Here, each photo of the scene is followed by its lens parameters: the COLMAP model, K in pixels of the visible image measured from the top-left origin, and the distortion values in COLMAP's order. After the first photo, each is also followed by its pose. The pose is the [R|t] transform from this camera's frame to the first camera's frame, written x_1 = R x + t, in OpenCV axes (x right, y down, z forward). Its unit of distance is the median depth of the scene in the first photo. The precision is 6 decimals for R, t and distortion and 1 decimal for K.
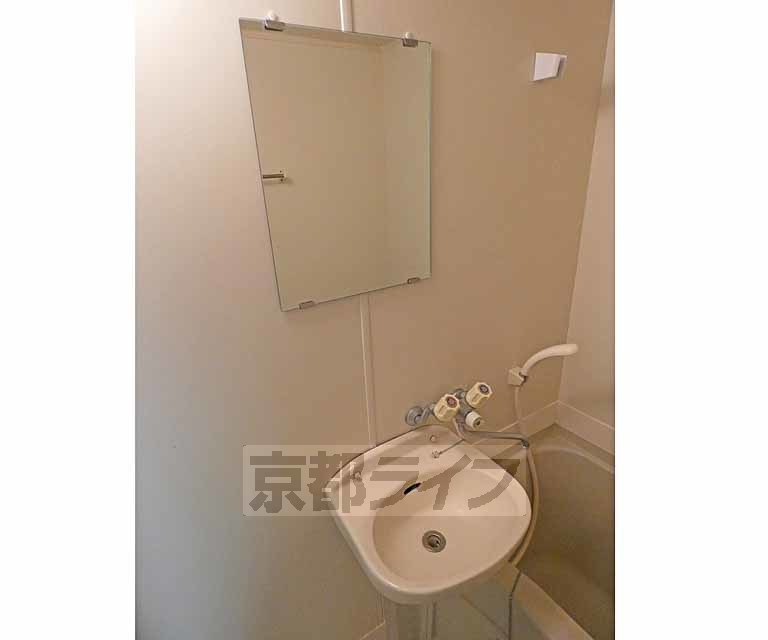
lens RADIAL K [[384.0, 0, 384.0], [0, 384.0, 320.0], [0, 0, 1]] dist [-0.000441, -0.000065]
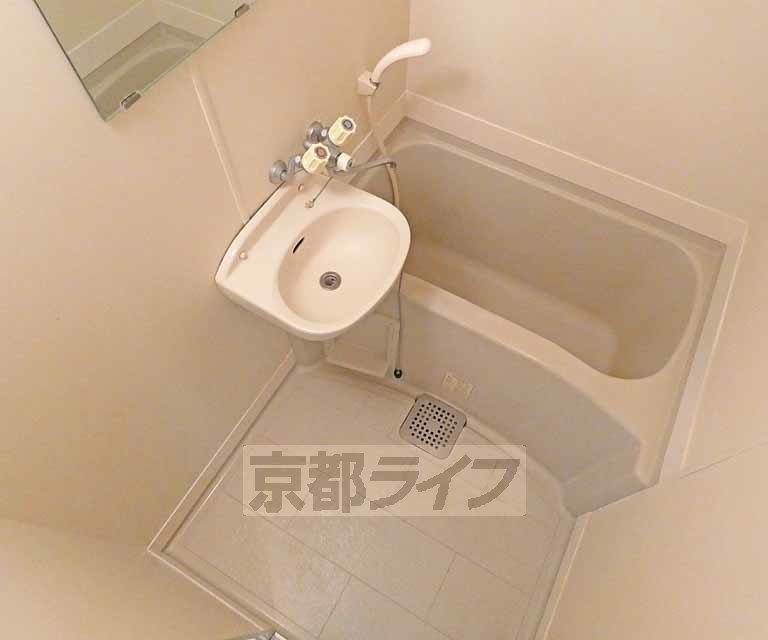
lens RADIAL K [[510.5, 0, 397.7], [0, 510.5, 315.3], [0, 0, 1]] dist [-0.000560, -0.001266]
pose [[0.873381, -0.385446, 0.297721, -0.156862], [0.110646, 0.752333, 0.649425, -0.234641], [-0.474303, -0.534253, 0.699721, -0.118609]]
